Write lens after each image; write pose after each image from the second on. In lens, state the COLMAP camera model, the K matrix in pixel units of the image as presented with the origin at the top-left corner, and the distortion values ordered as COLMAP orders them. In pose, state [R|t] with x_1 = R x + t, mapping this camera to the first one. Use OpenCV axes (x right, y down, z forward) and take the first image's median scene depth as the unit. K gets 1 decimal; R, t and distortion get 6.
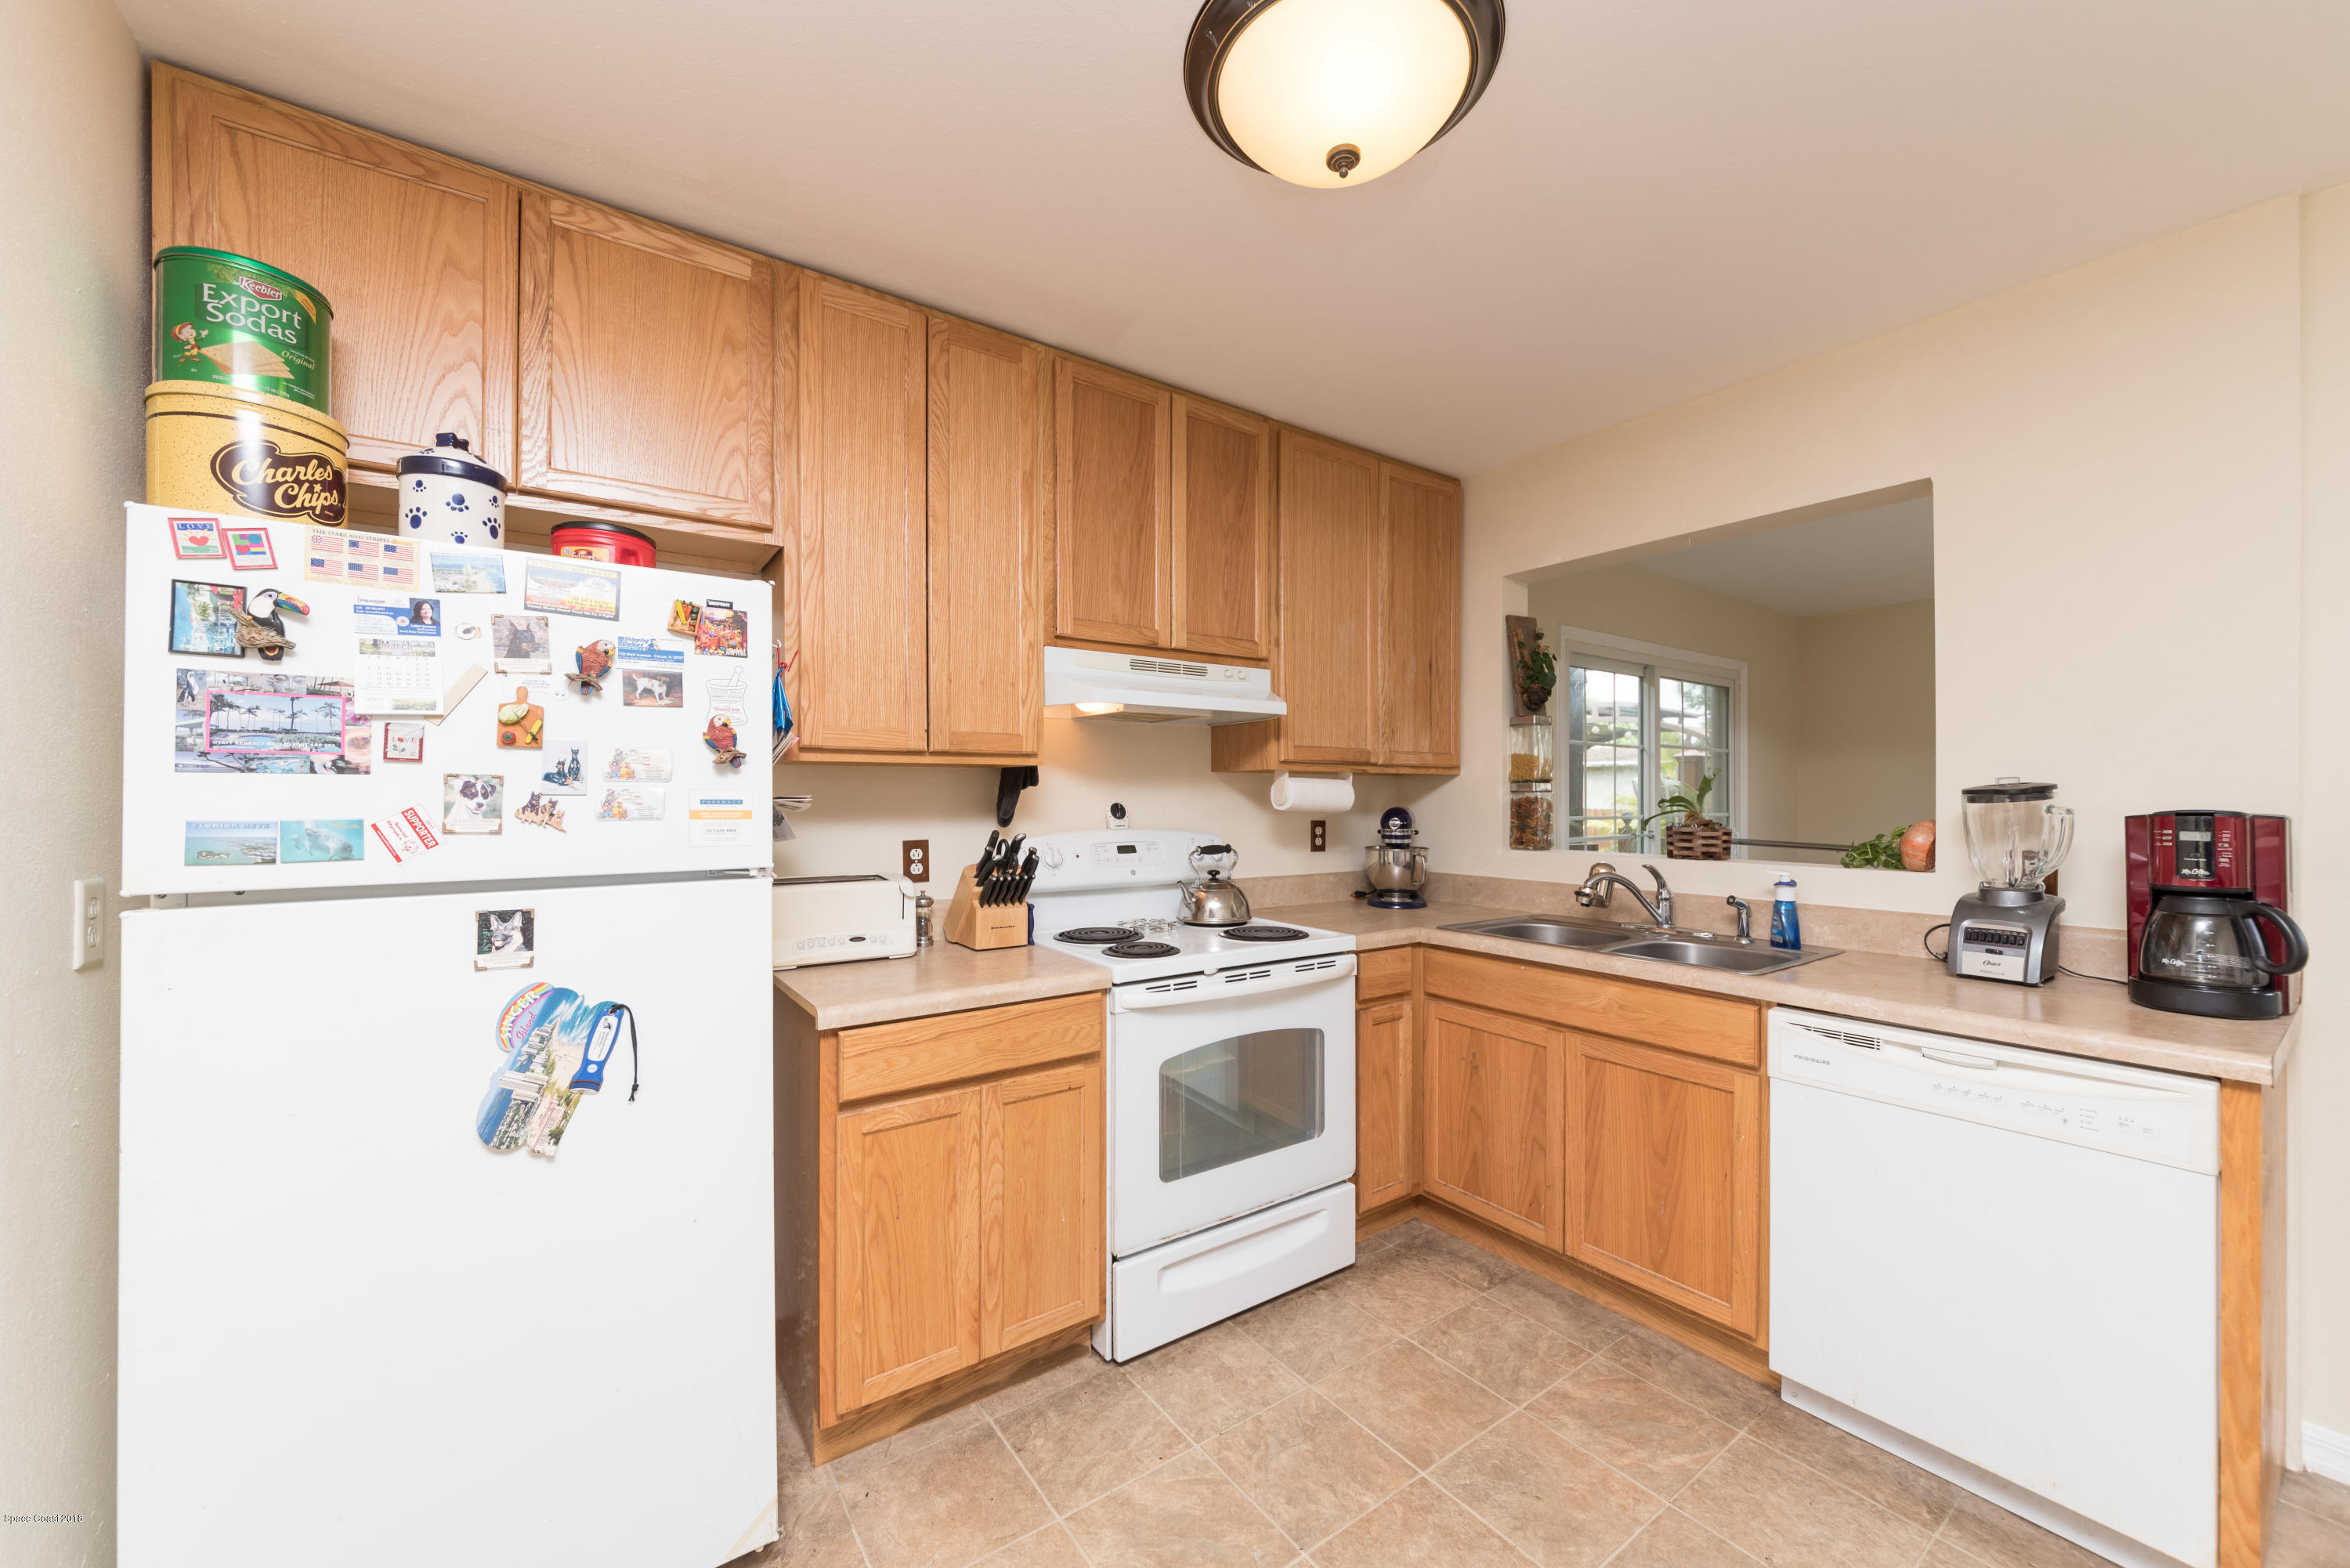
lens RADIAL K [[868.9, 0, 1173.2], [0, 868.9, 781.7], [0, 0, 1]] dist [-0.008827, -0.005226]
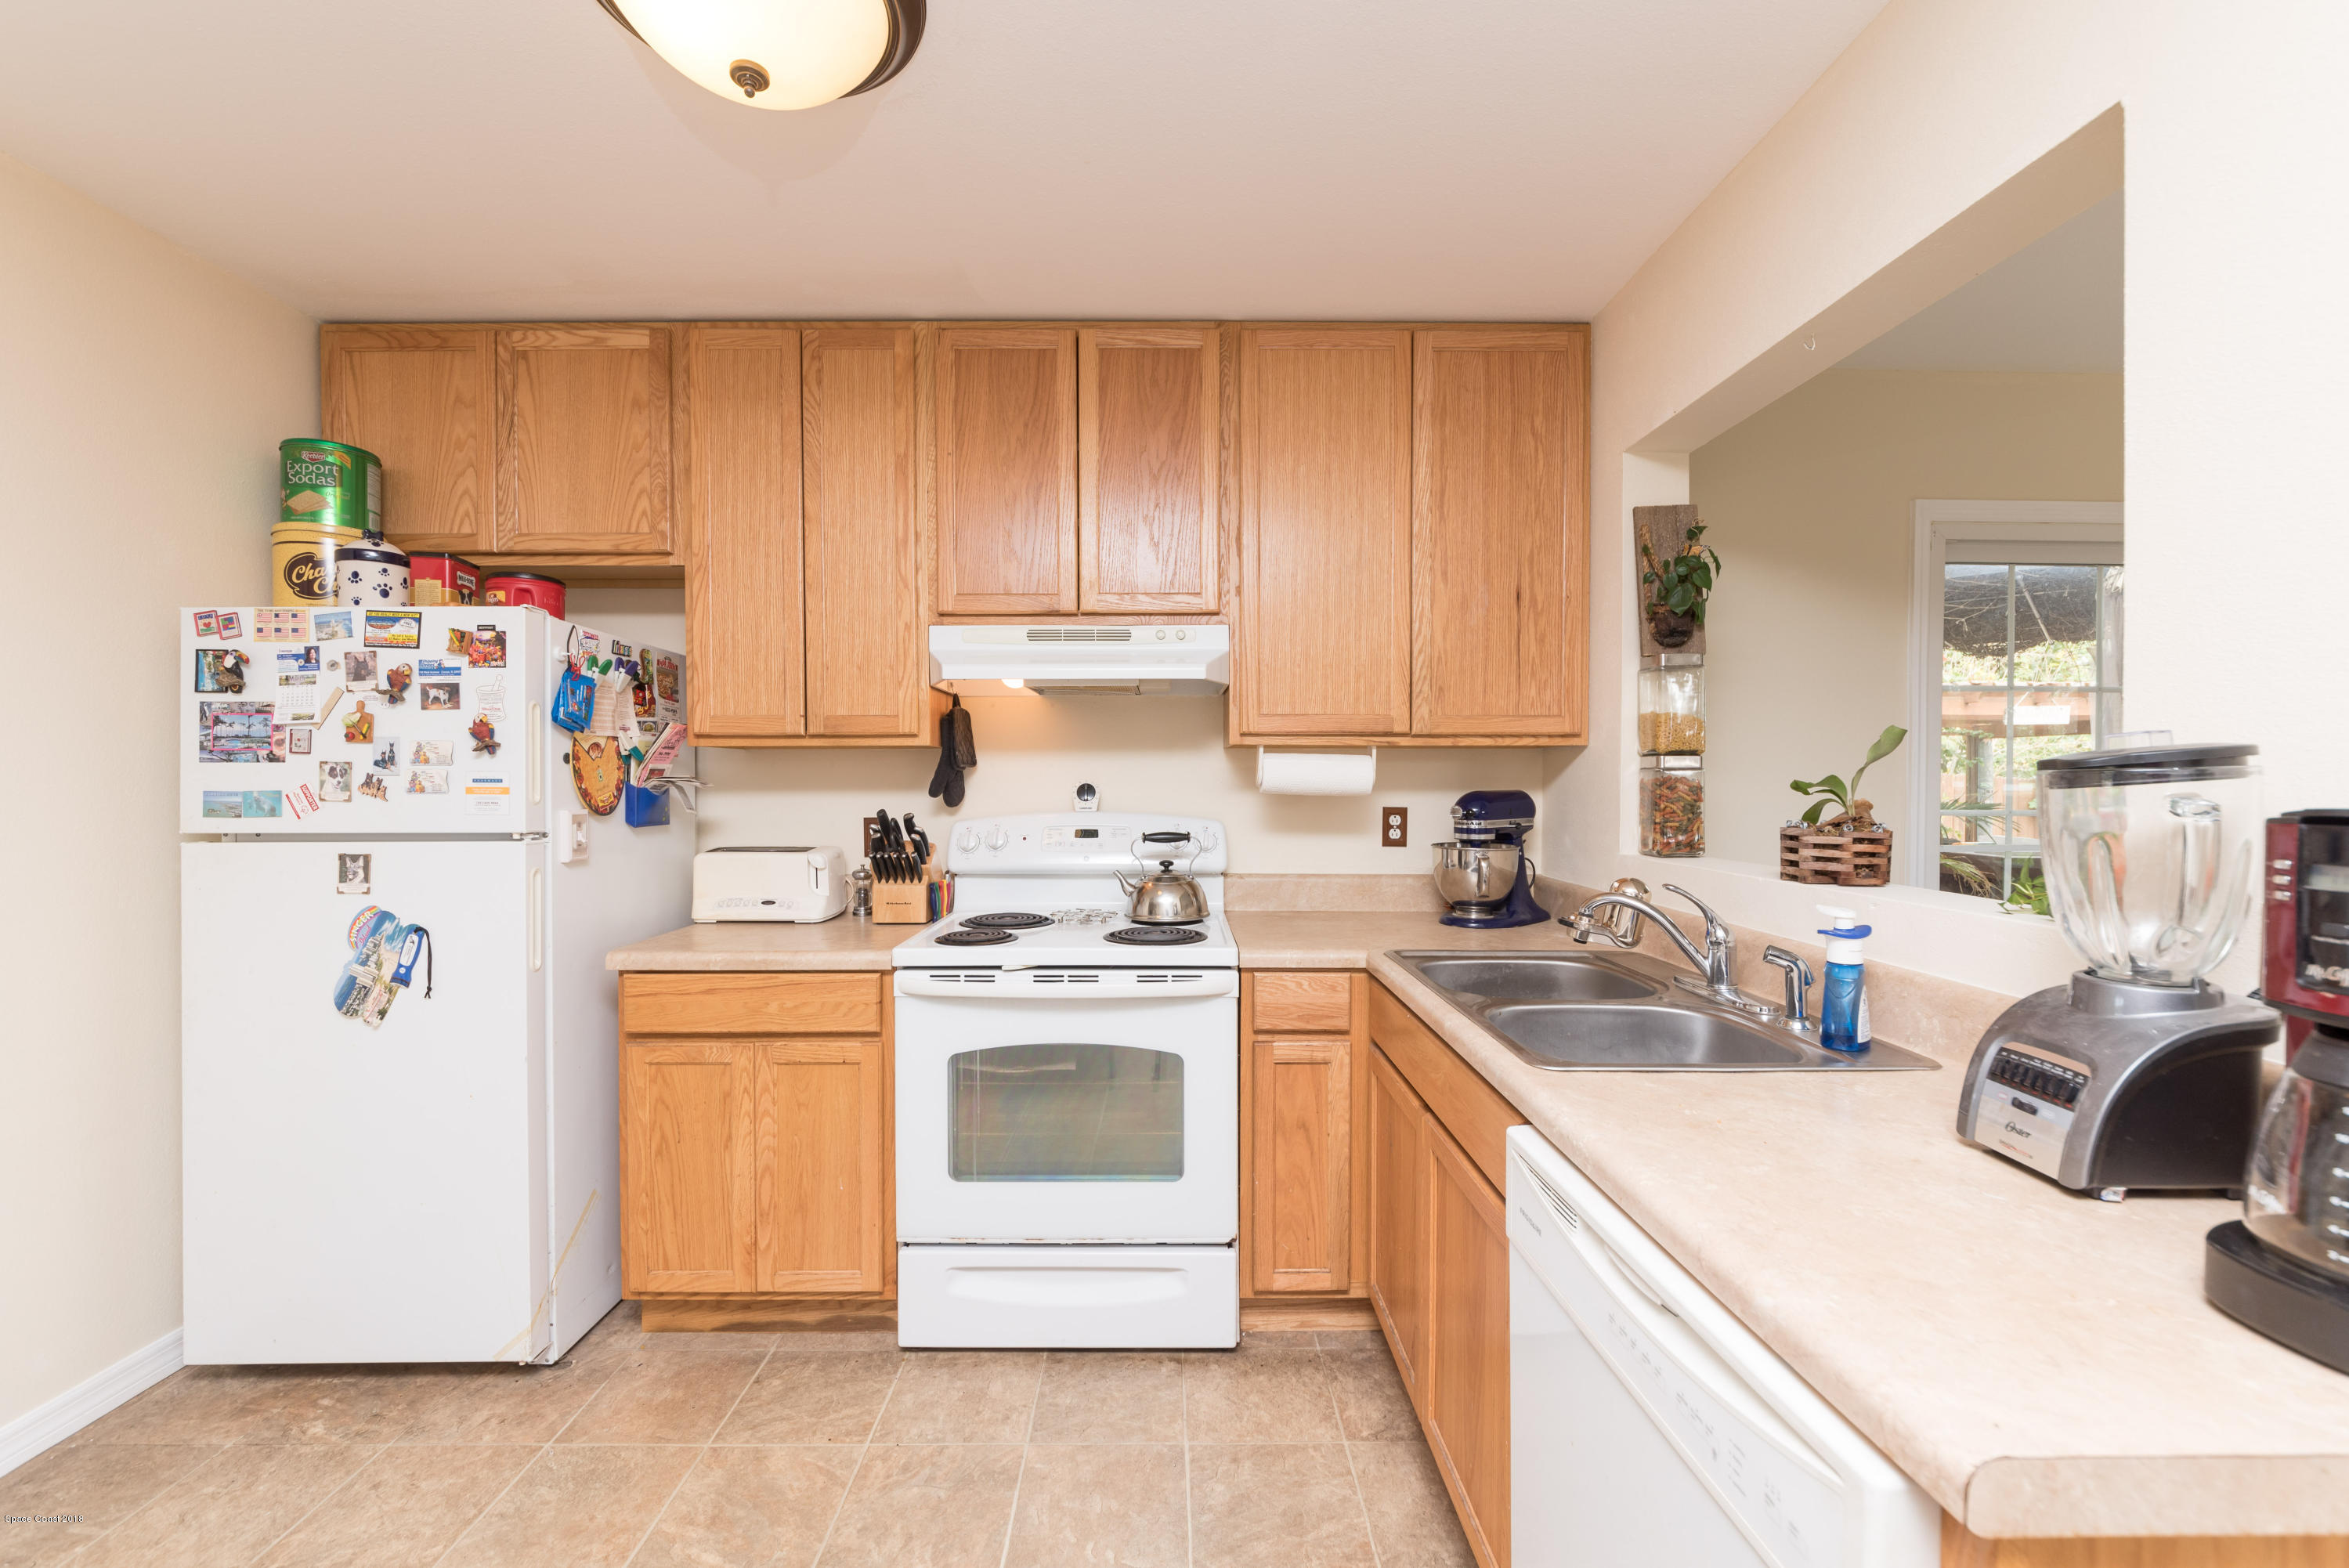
lens RADIAL K [[940.6, 0, 1174.5], [0, 940.6, 784.0], [0, 0, 1]] dist [-0.016242, -0.000323]
pose [[0.826669, 0.002991, -0.562681, 0.886226], [0.010020, 0.999749, 0.020036, 0.008639], [0.562600, -0.022201, 0.826431, 0.339254]]
